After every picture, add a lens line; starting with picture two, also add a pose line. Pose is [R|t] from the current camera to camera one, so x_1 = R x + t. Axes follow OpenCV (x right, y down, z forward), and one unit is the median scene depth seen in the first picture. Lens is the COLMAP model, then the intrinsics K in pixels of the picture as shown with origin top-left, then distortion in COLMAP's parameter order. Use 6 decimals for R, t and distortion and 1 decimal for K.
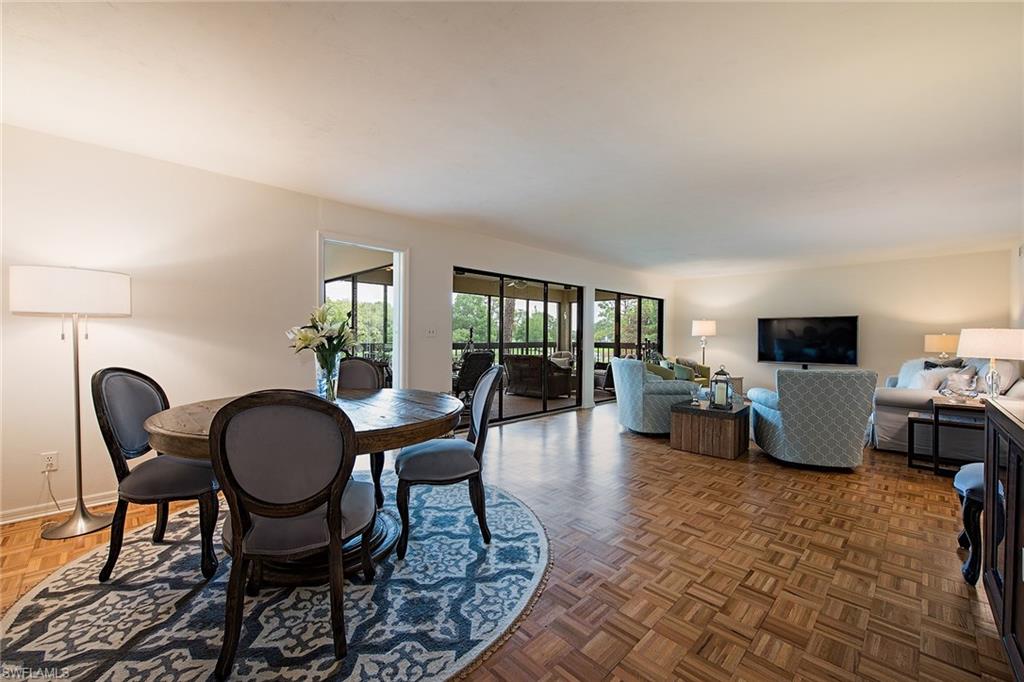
lens RADIAL K [[402.4, 0, 512.3], [0, 402.4, 340.8], [0, 0, 1]] dist [-0.006388, 0.000006]
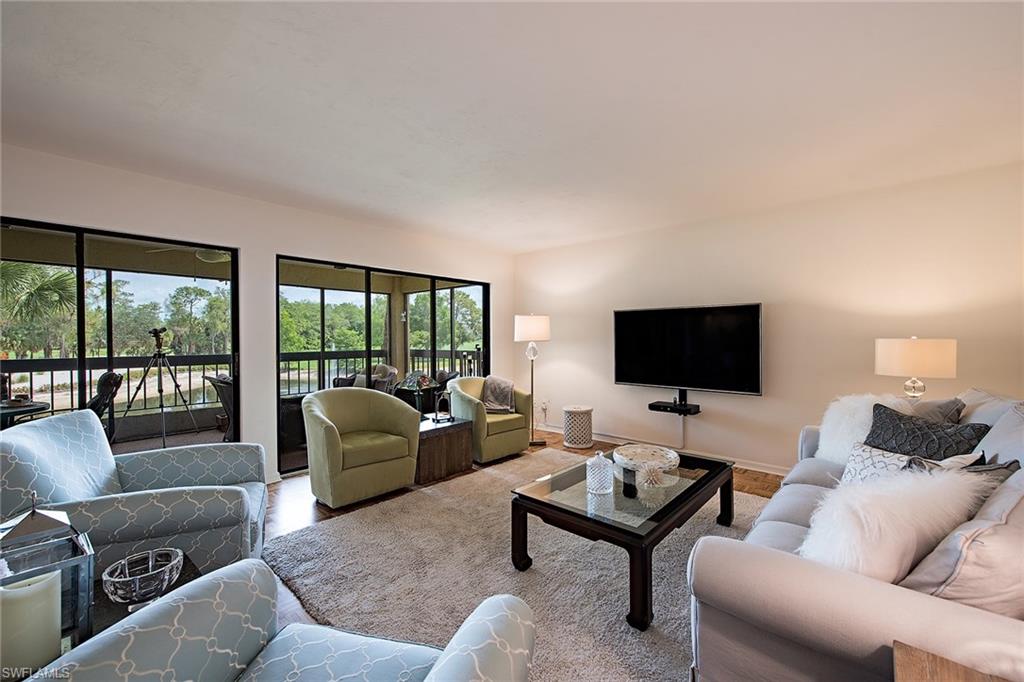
lens RADIAL K [[402.4, 0, 511.7], [0, 402.4, 341.9], [0, 0, 1]] dist [-0.006388, 0.000006]
pose [[0.998578, -0.008880, 0.052565, 0.418633], [0.008988, 0.999958, -0.001817, -0.010611], [-0.052546, 0.002287, 0.998616, 0.398875]]
